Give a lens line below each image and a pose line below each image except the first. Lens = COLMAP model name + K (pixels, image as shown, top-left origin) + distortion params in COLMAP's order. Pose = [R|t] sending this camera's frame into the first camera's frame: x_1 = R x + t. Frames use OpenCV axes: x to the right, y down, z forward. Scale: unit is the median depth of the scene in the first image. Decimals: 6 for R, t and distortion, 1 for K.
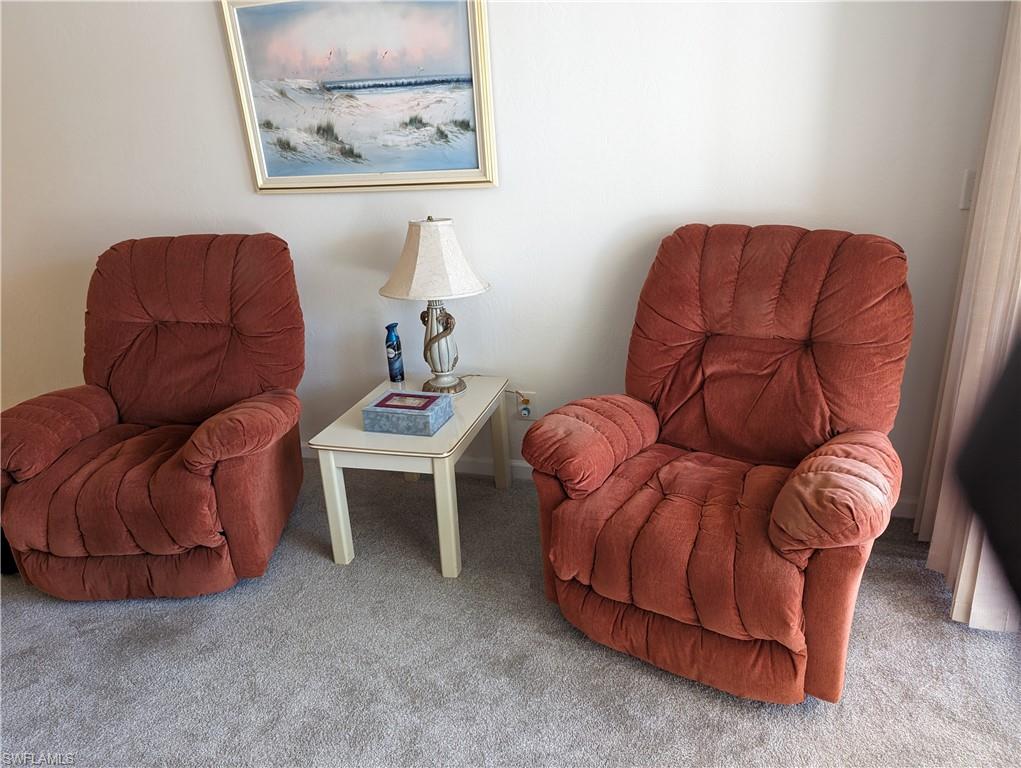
lens RADIAL K [[727.7, 0, 507.5], [0, 727.7, 380.4], [0, 0, 1]] dist [0.063211, -0.028299]
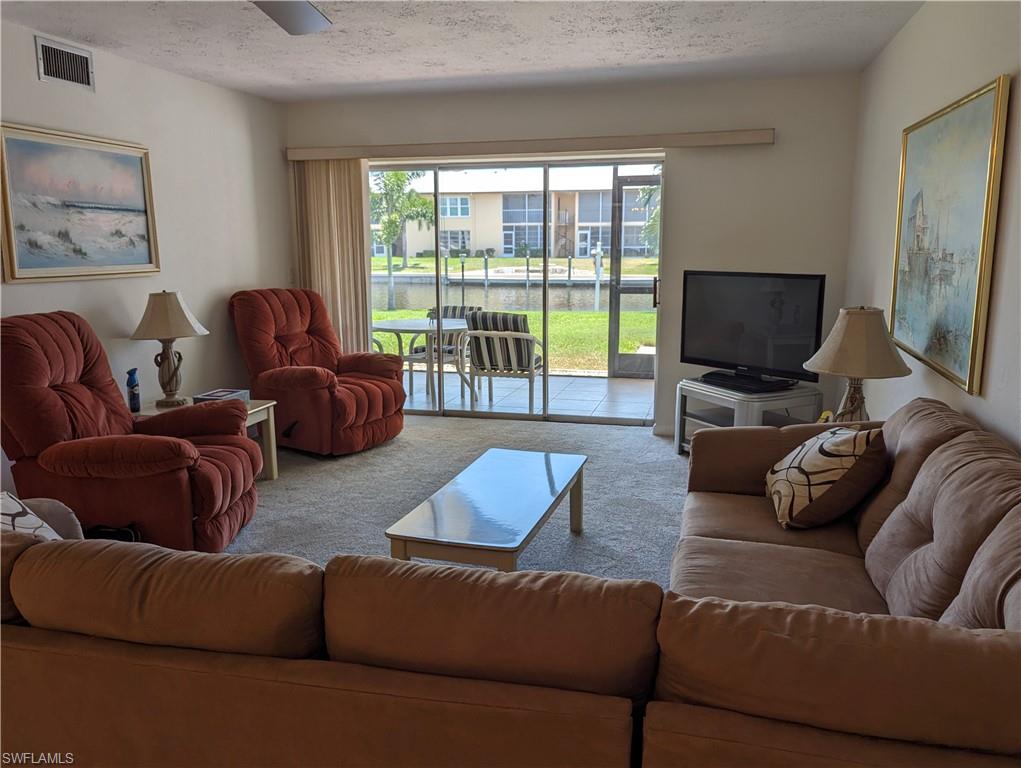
lens RADIAL K [[727.7, 0, 511.0], [0, 727.7, 383.9], [0, 0, 1]] dist [0.063211, -0.028299]
pose [[-0.038073, -0.130040, 0.990777, -1.682144], [0.358128, 0.923859, 0.135019, 0.017616], [-0.932896, 0.359965, 0.011397, 0.335738]]
